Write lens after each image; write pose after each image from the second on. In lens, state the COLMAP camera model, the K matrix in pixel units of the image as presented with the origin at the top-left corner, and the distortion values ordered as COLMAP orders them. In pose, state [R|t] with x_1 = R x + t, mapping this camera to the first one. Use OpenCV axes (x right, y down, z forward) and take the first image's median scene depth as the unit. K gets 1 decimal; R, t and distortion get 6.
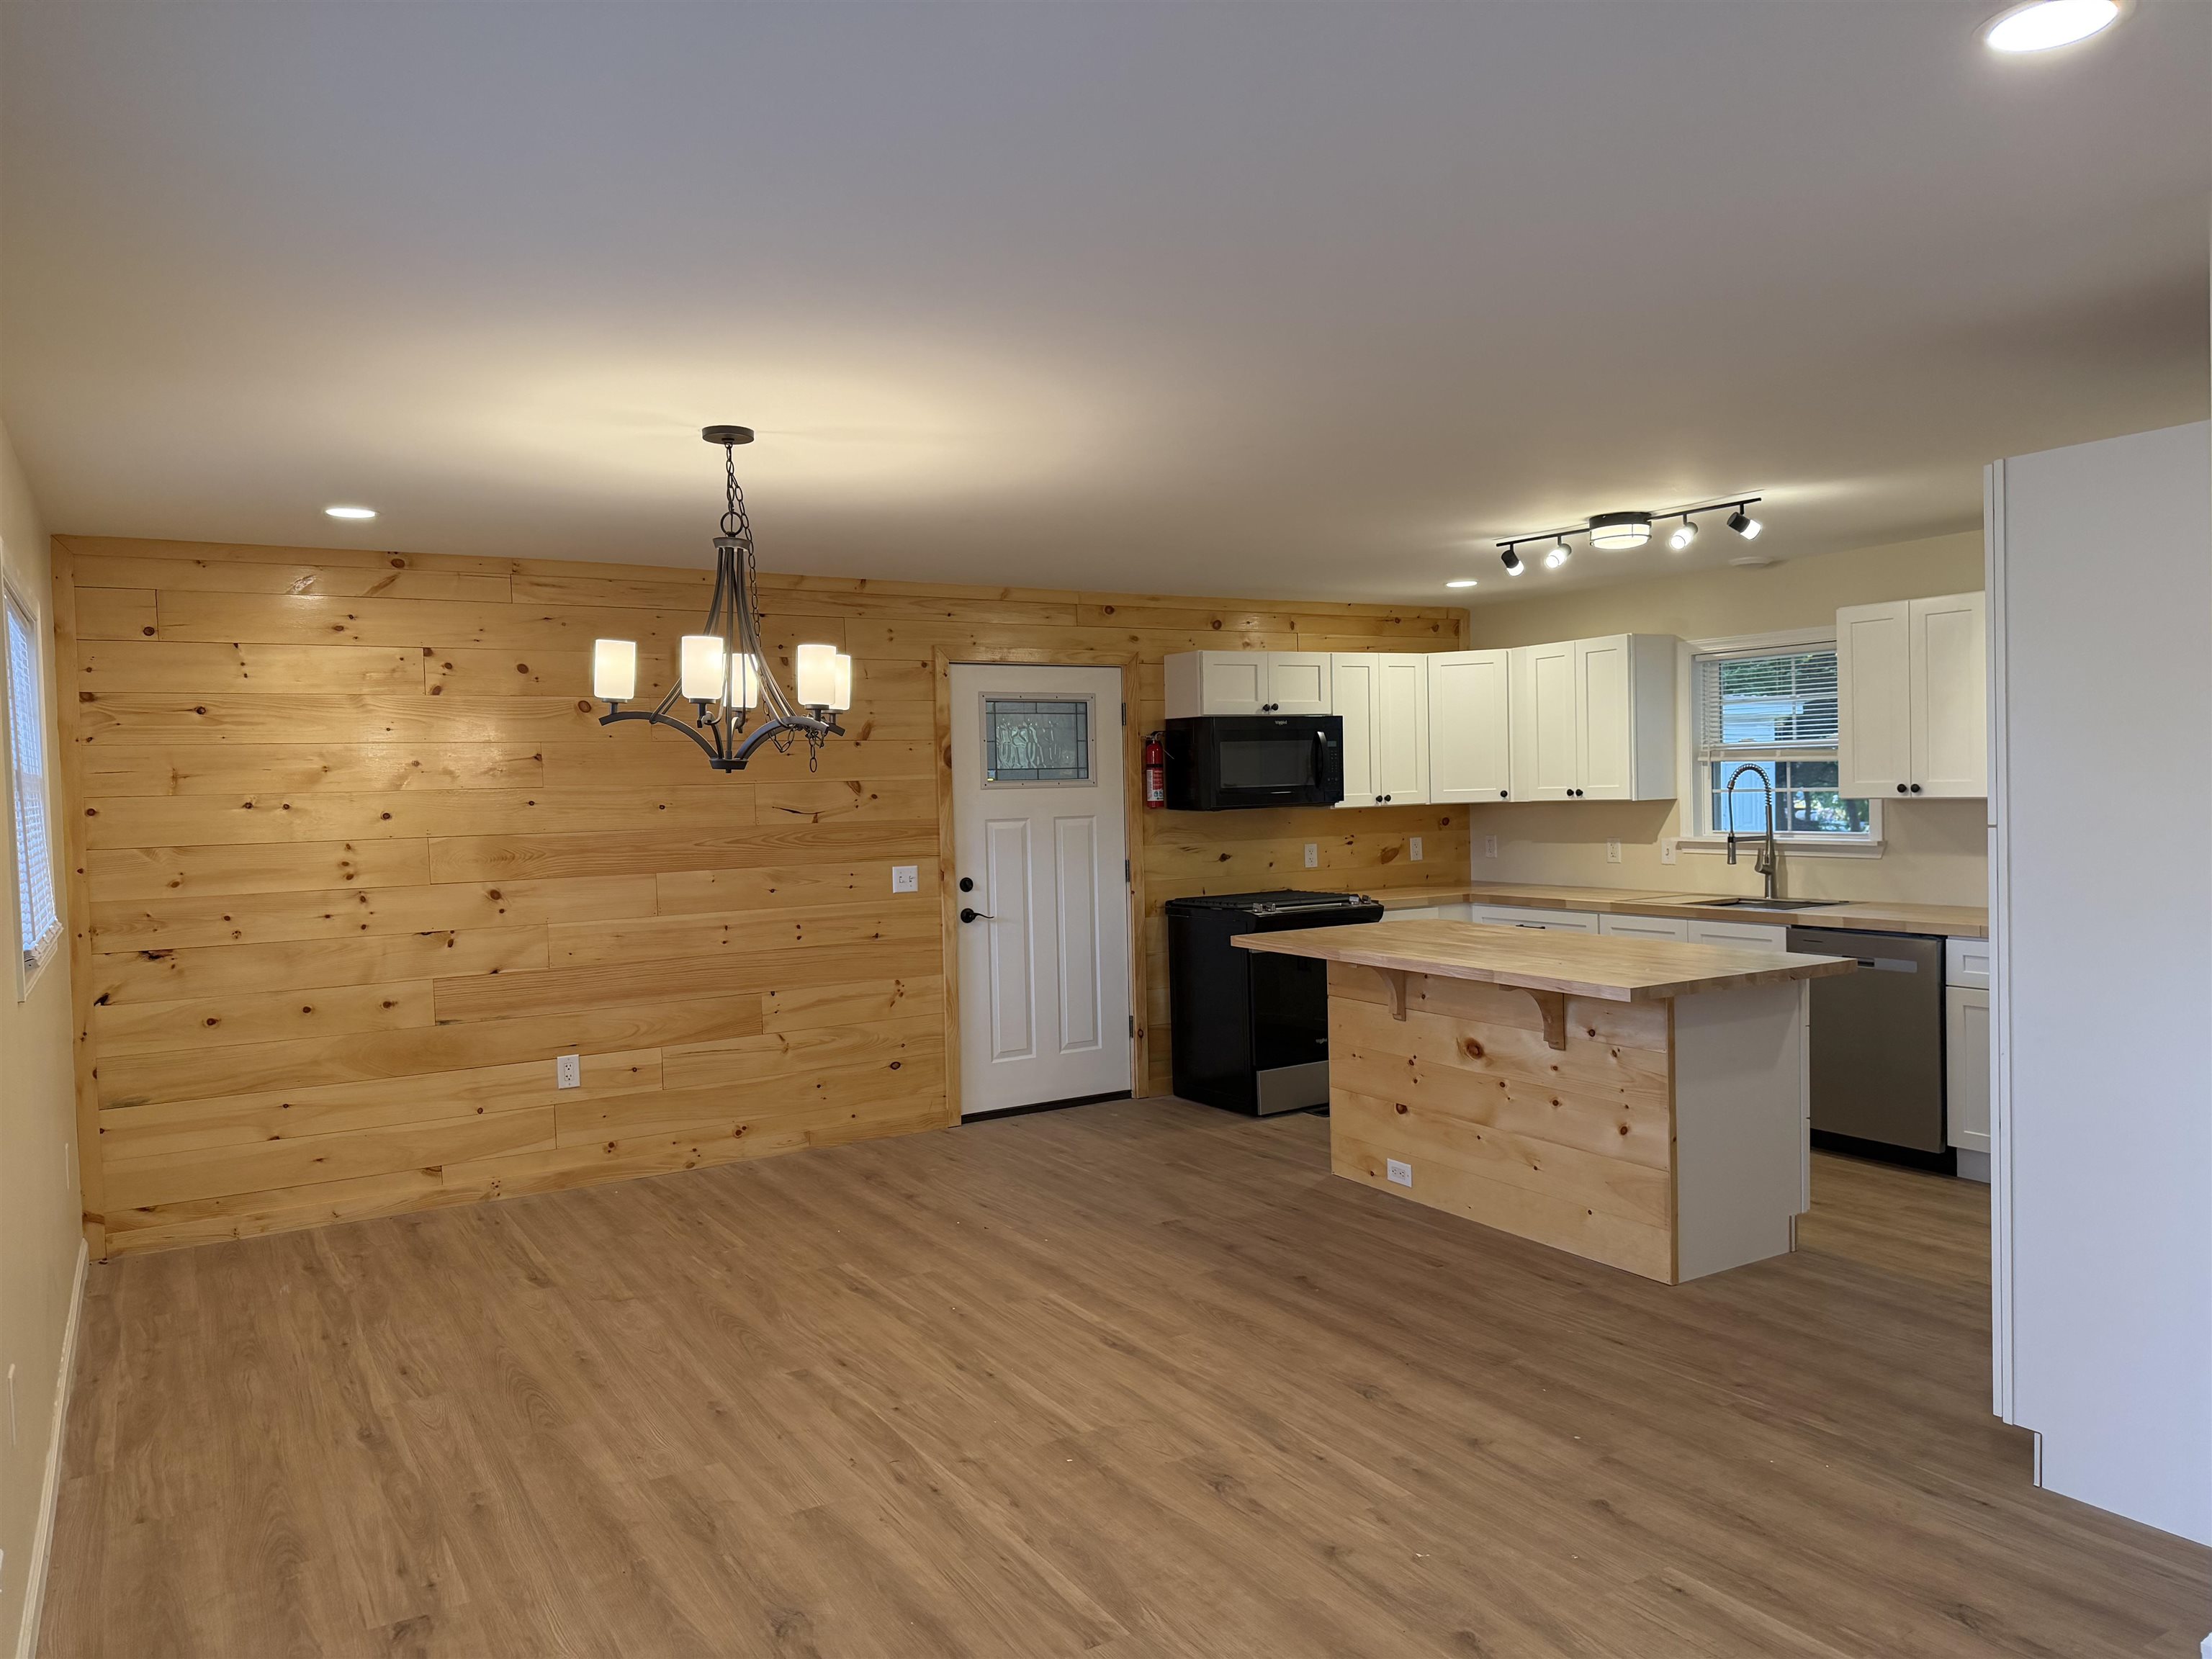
lens RADIAL K [[1541.2, 0, 1092.2], [0, 1541.2, 835.3], [0, 0, 1]] dist [0.031895, -0.053096]
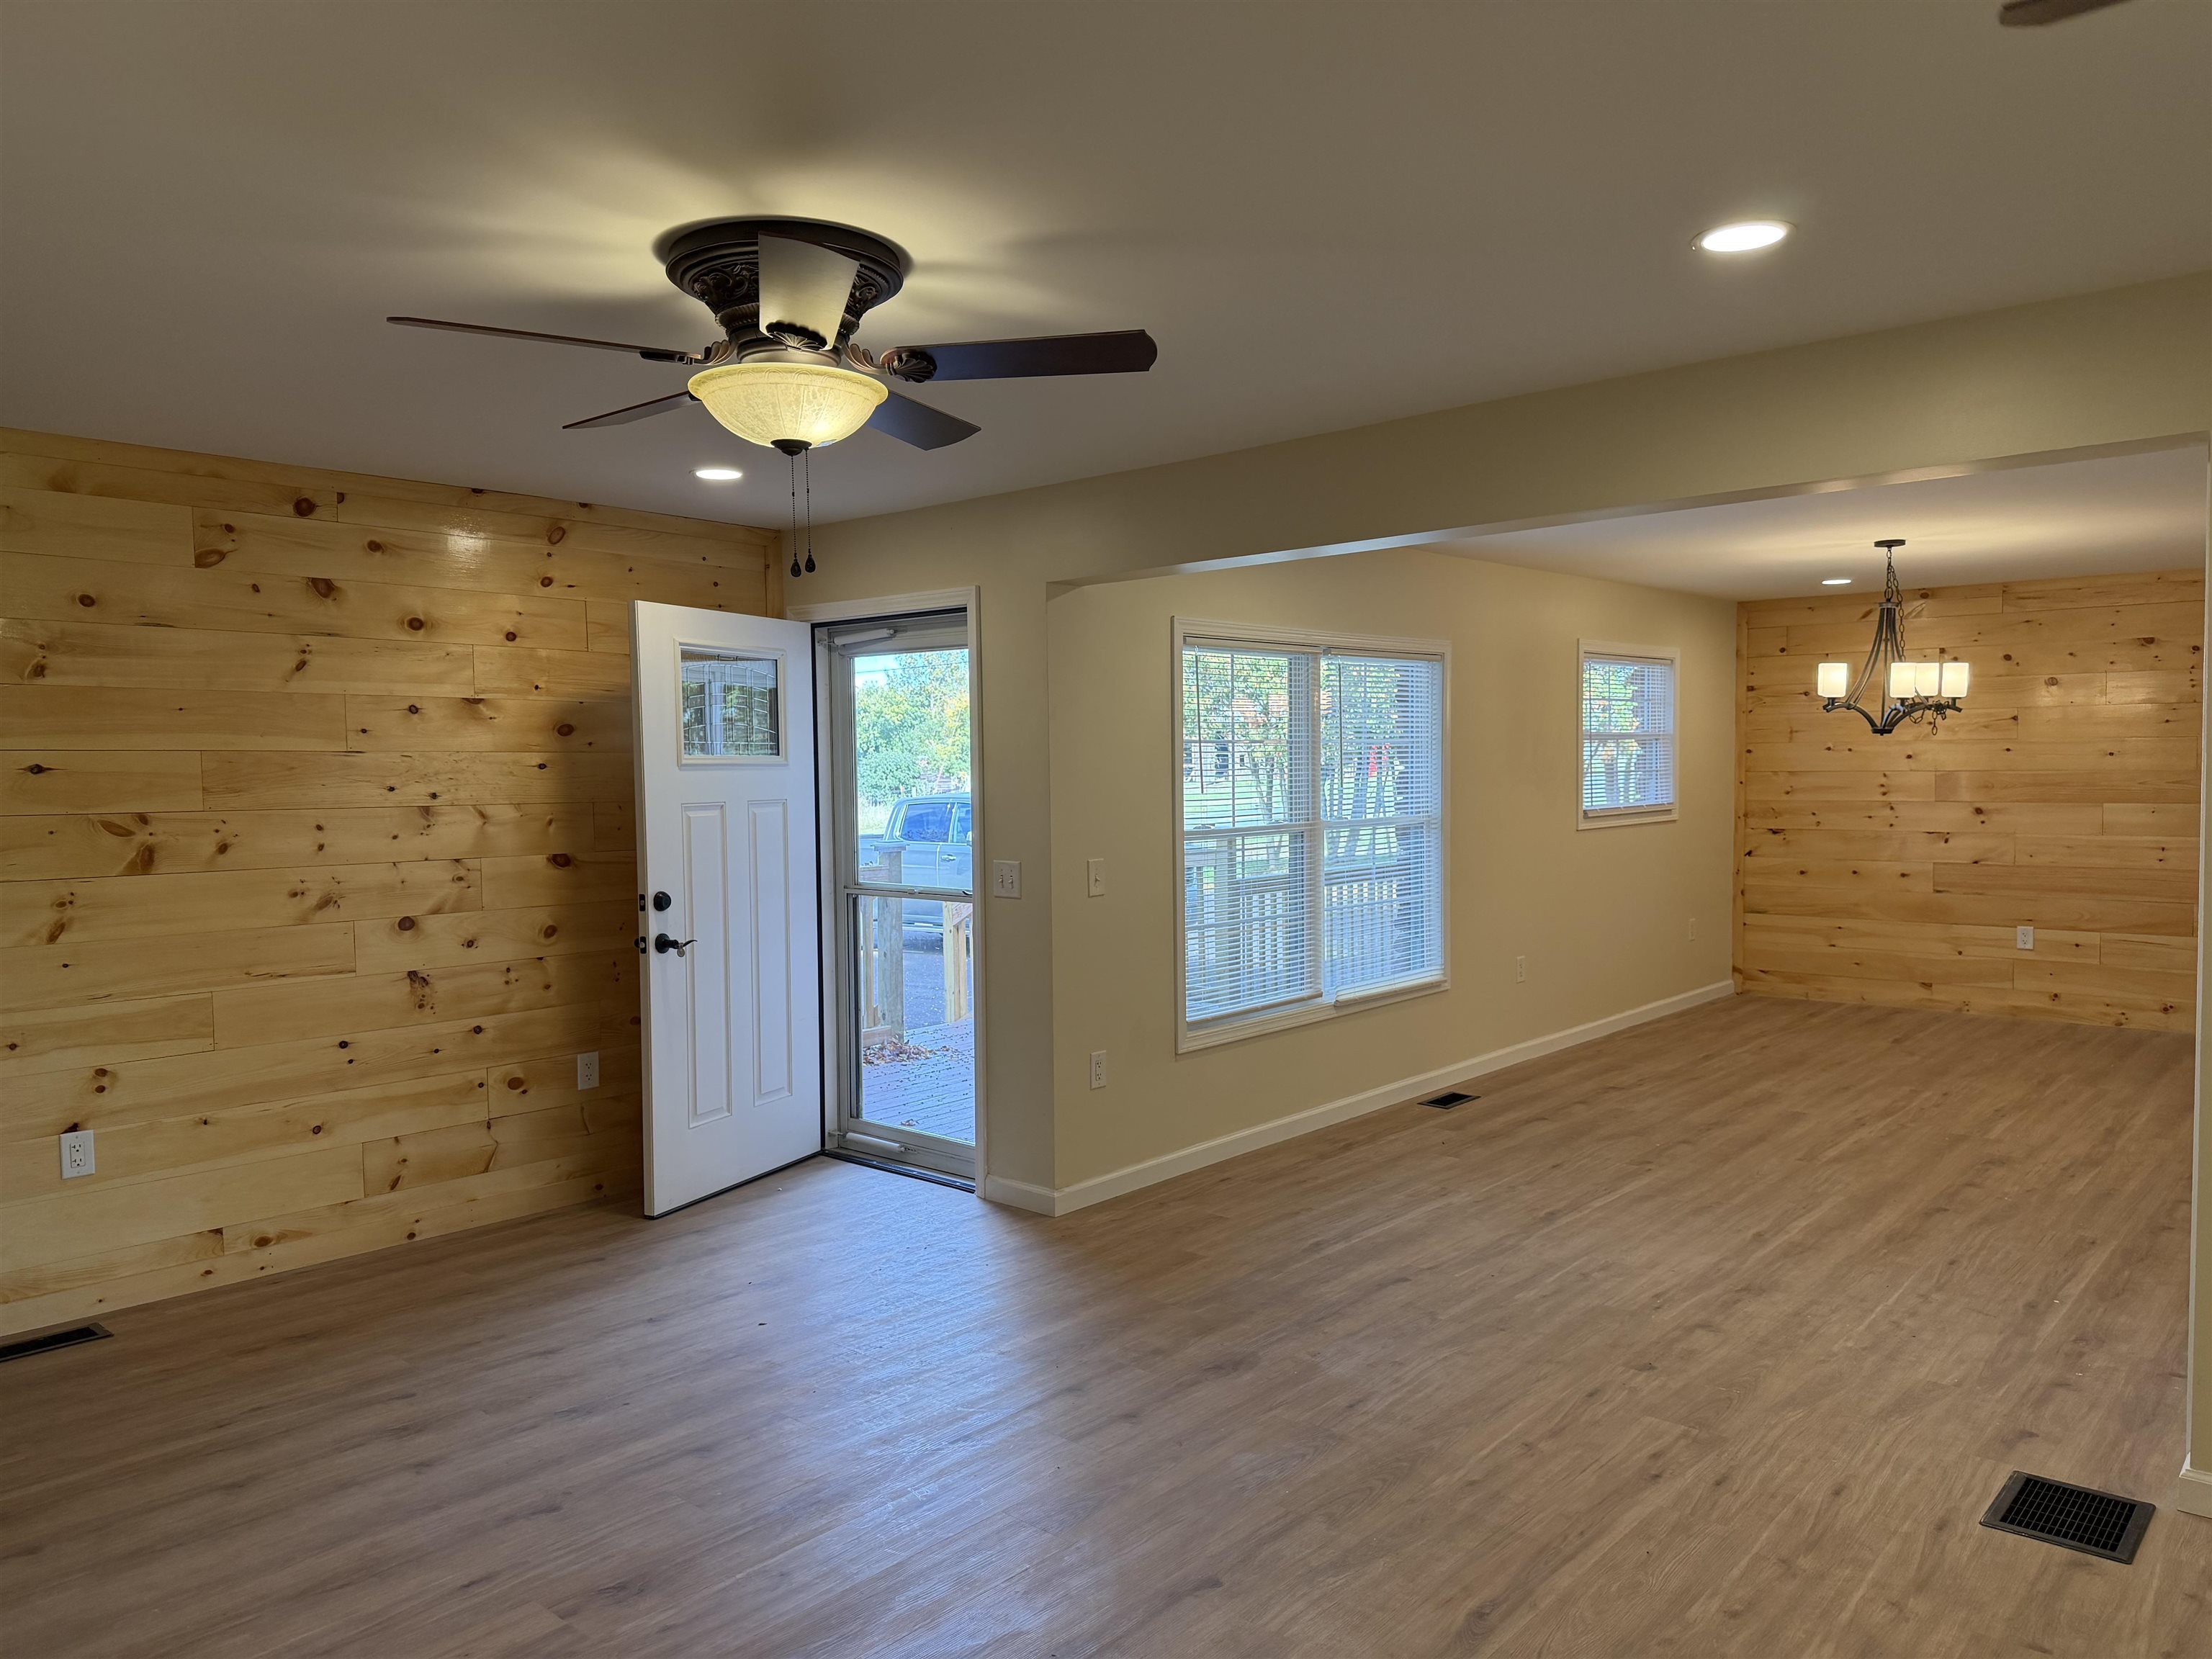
lens RADIAL K [[1541.2, 0, 1092.2], [0, 1541.2, 835.3], [0, 0, 1]] dist [0.031895, -0.053096]
pose [[0.286667, 0.071169, -0.955383, 0.821234], [-0.028086, 0.997433, 0.065874, -0.012932], [0.957619, 0.007949, 0.287930, -0.254343]]
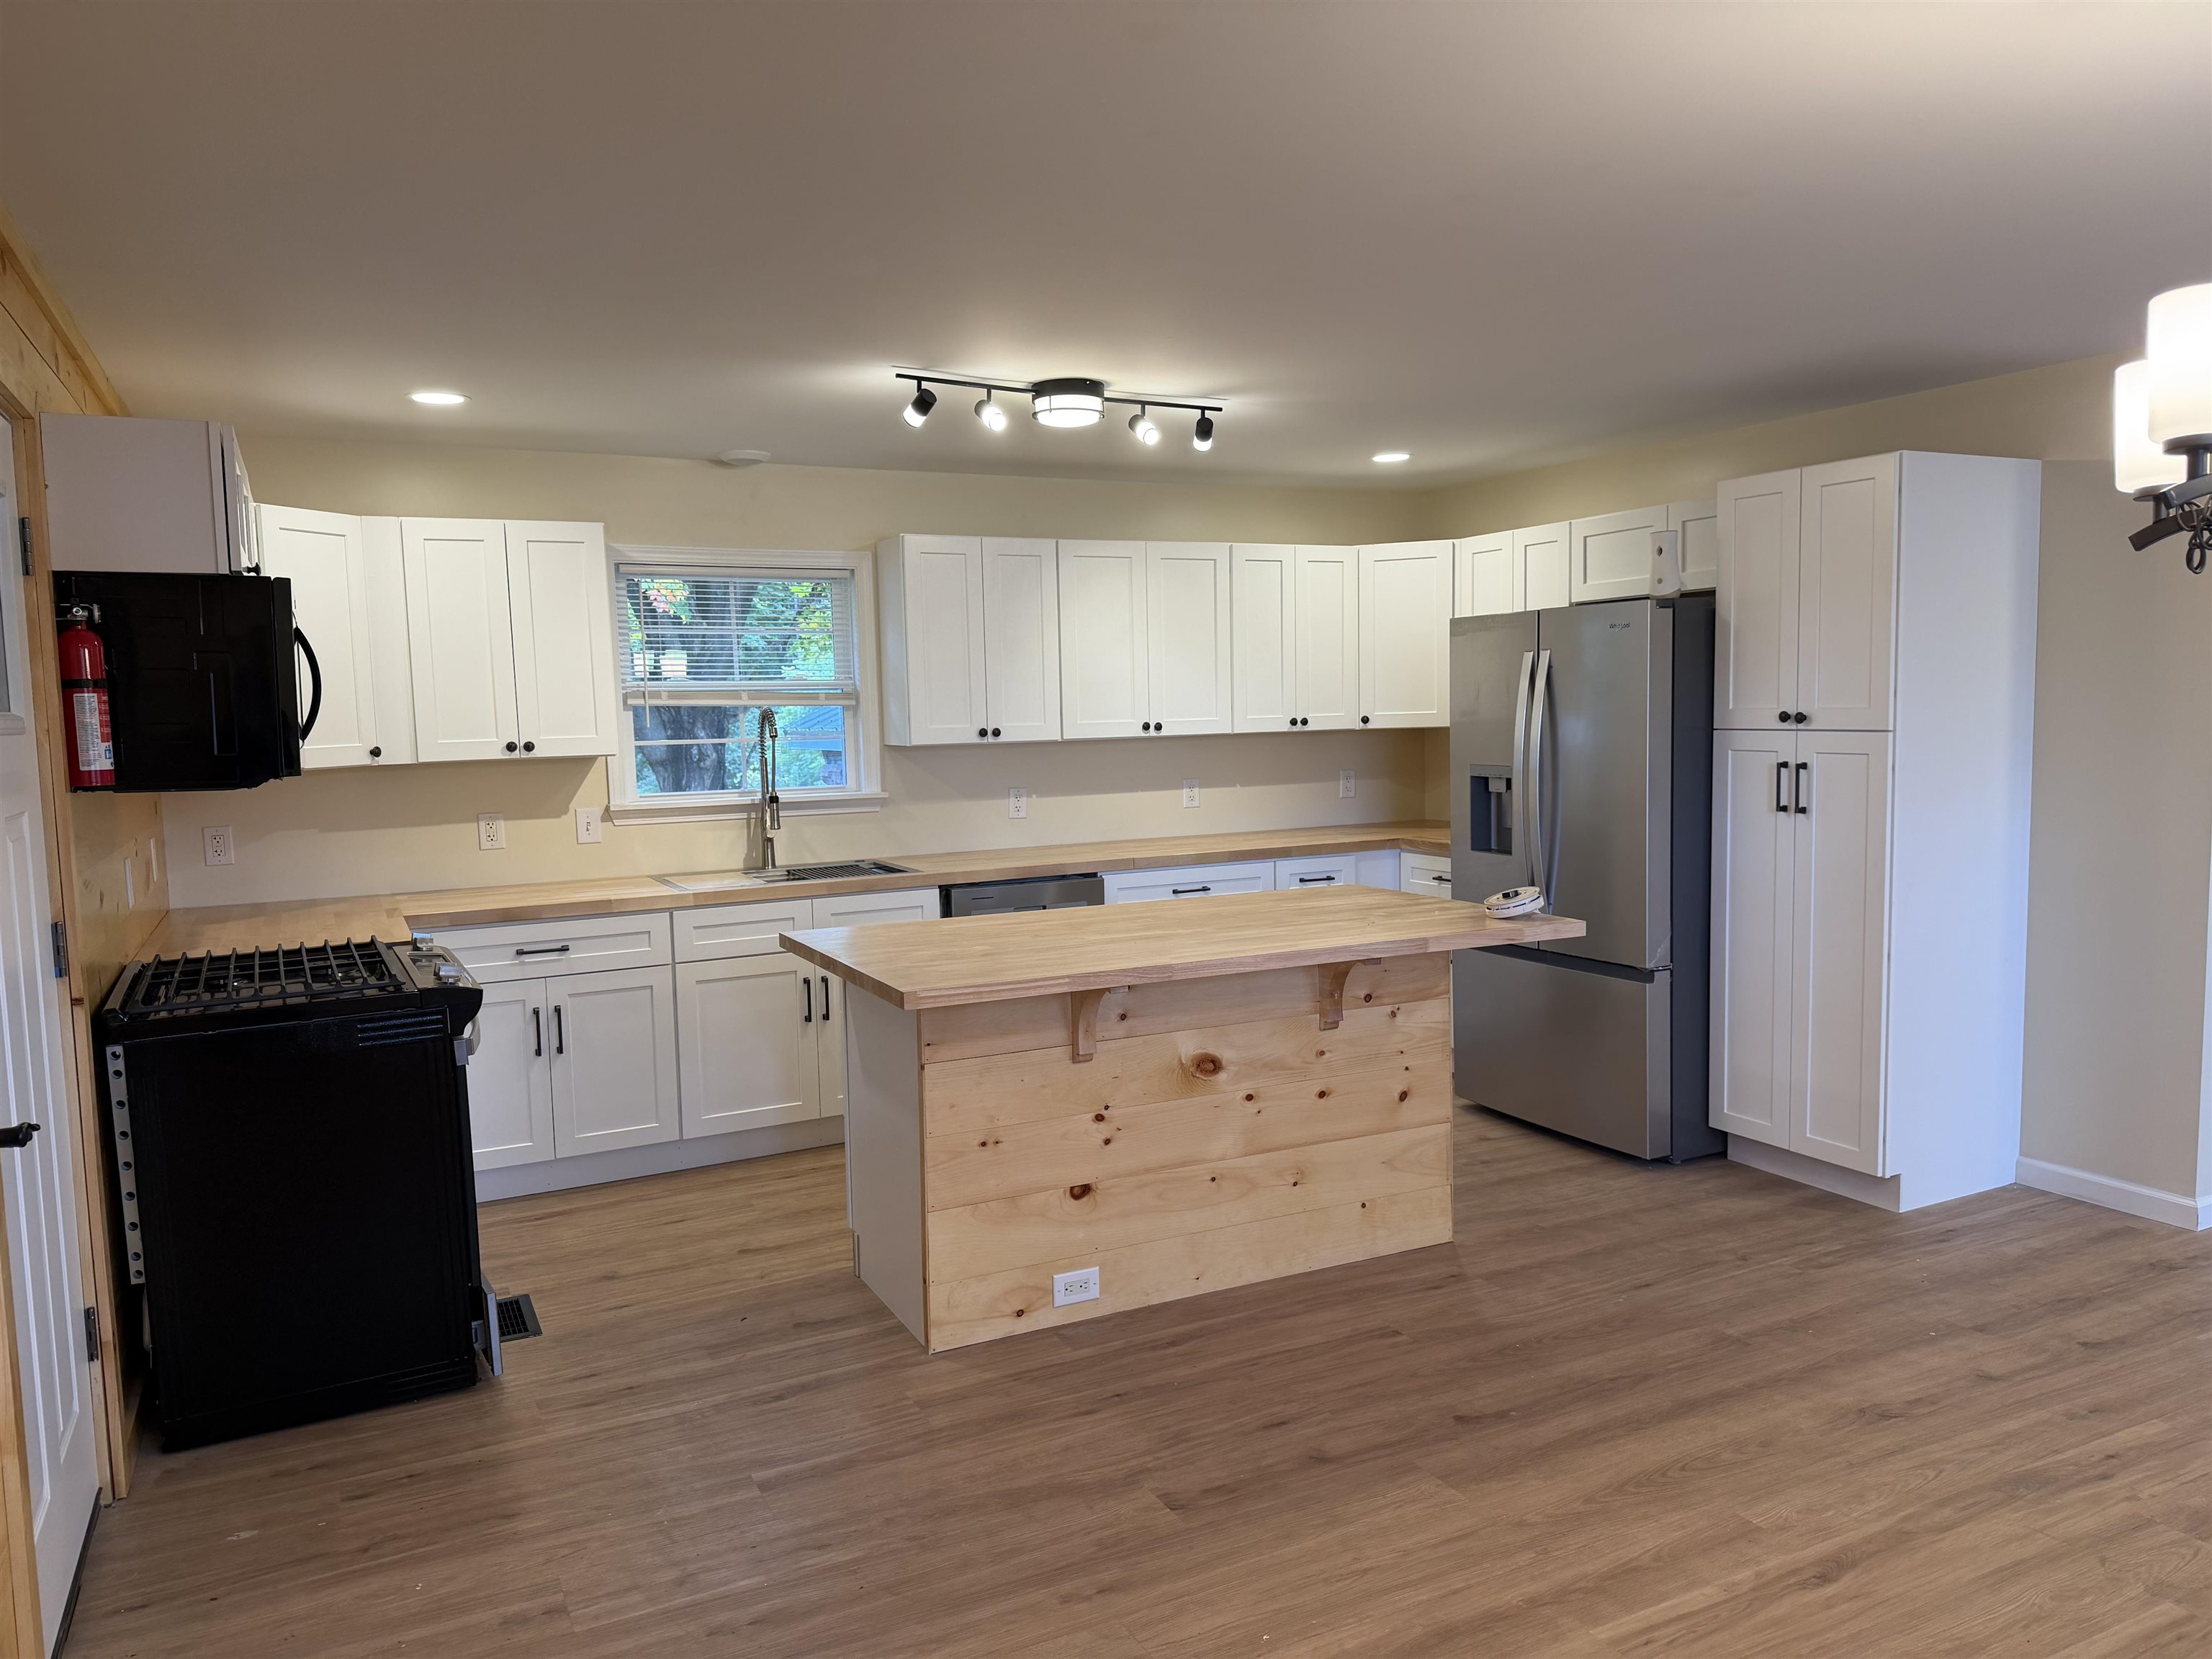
lens RADIAL K [[1543.3, 0, 1125.4], [0, 1543.3, 839.2], [0, 0, 1]] dist [0.081337, -0.092410]
pose [[0.067311, -0.064283, 0.995659, -0.458786], [0.055329, 0.996627, 0.060605, -0.018253], [-0.996197, 0.051009, 0.070641, 0.900750]]
